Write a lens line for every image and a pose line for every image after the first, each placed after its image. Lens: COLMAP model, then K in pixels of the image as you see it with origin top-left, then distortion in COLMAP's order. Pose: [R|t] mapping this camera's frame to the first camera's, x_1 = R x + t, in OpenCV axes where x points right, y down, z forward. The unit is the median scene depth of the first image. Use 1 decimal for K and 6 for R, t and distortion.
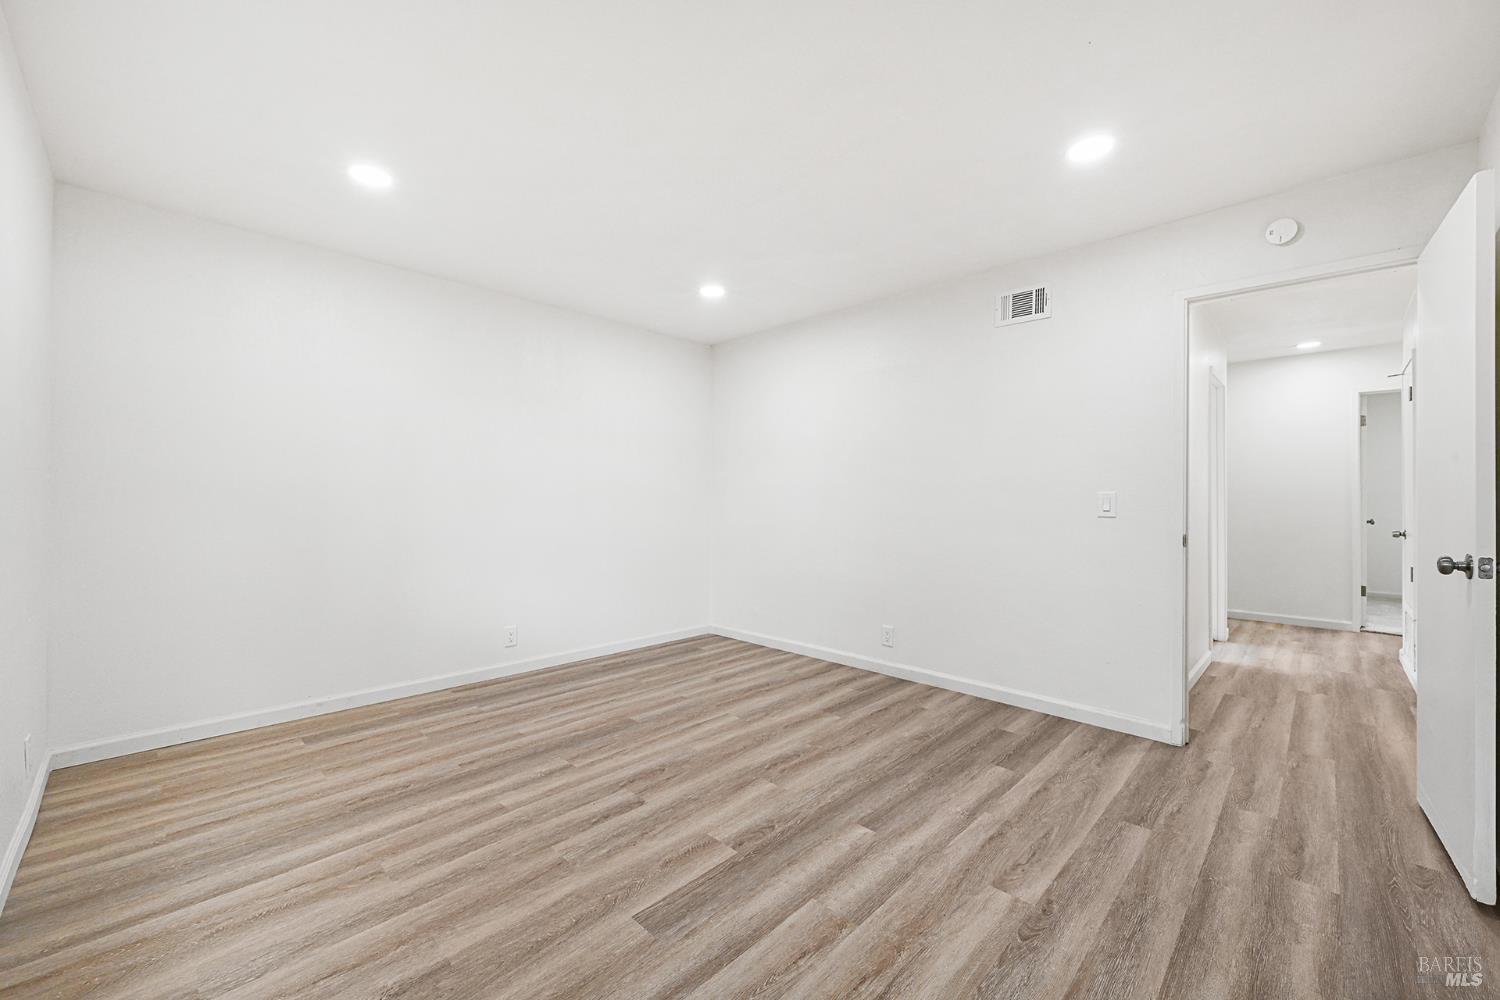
lens RADIAL K [[591.4, 0, 746.2], [0, 591.4, 505.3], [0, 0, 1]] dist [-0.000521, 0.000398]
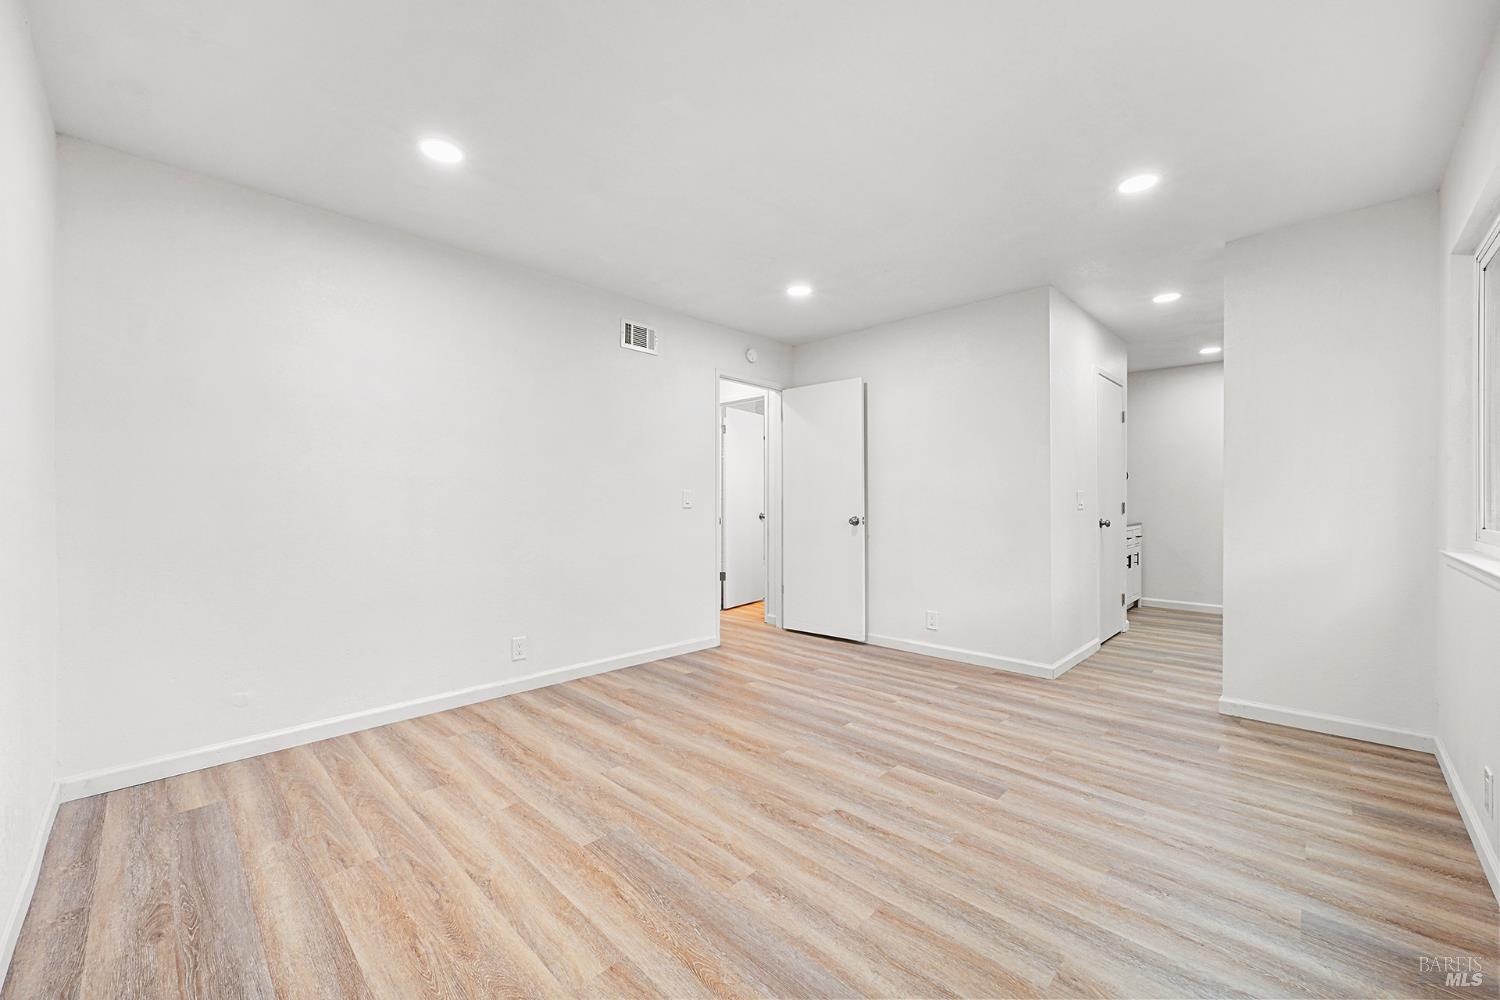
lens RADIAL K [[591.4, 0, 755.3], [0, 591.4, 489.2], [0, 0, 1]] dist [-0.000521, 0.000398]
pose [[-0.012662, 0.014751, 0.999811, -0.975919], [0.008463, 0.999857, -0.014644, 0.000288], [-0.999884, 0.008276, -0.012785, 0.985006]]
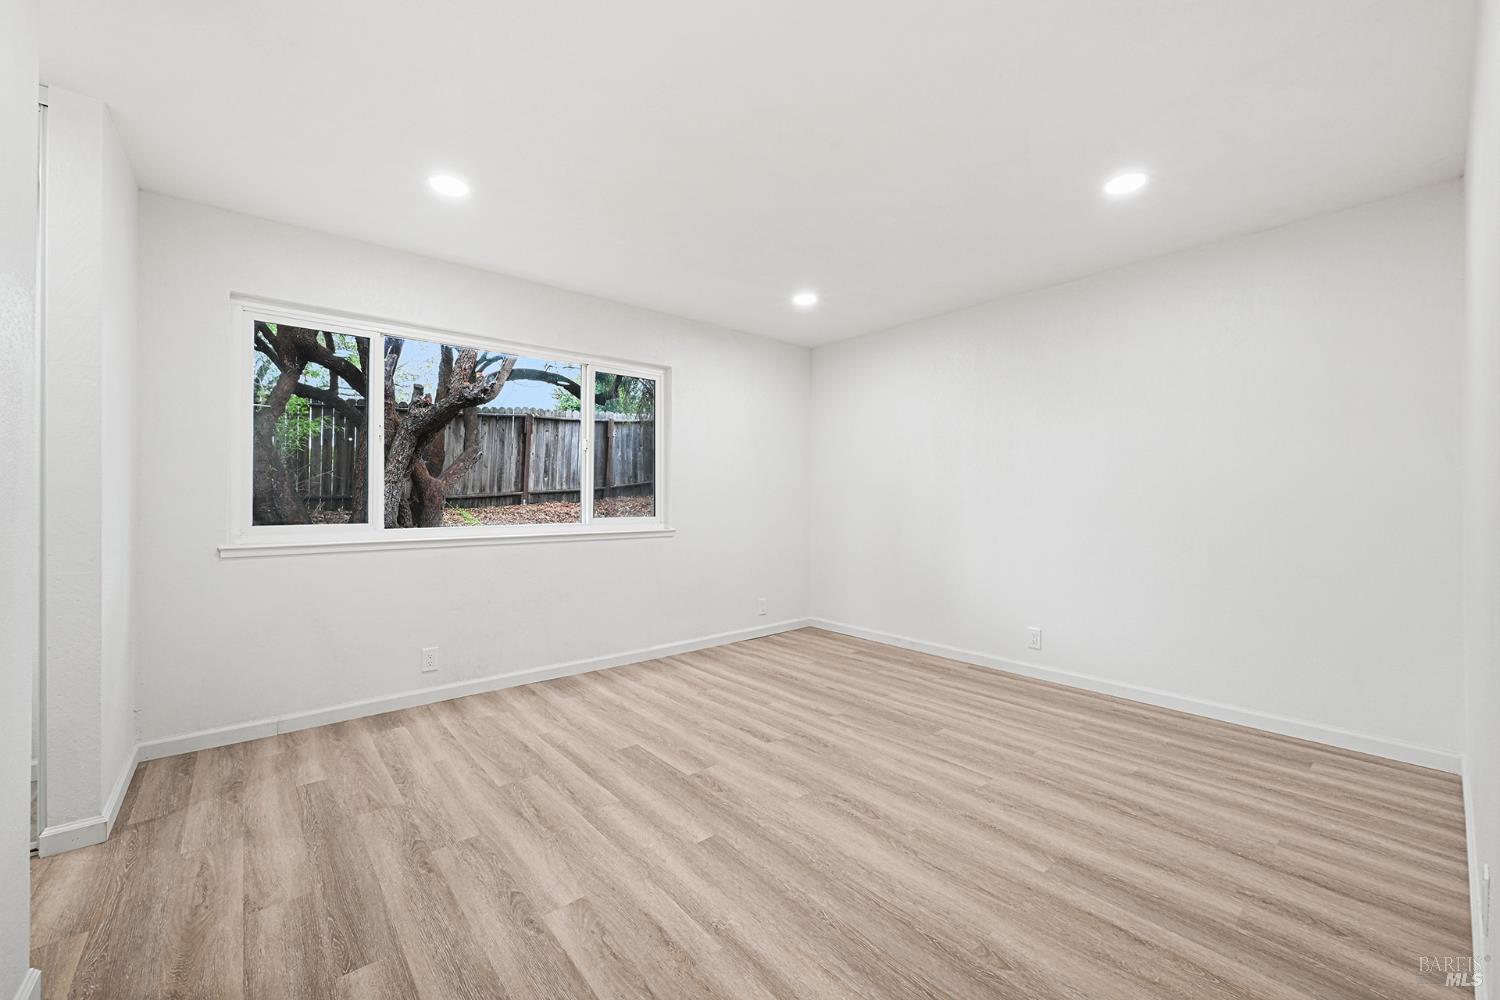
lens RADIAL K [[591.4, 0, 743.1], [0, 591.4, 496.1], [0, 0, 1]] dist [-0.000521, 0.000398]
pose [[-0.092146, -0.006731, -0.995723, 0.919280], [-0.008648, 0.999945, -0.005960, -0.002003], [0.995708, 0.008062, -0.092199, 0.913518]]
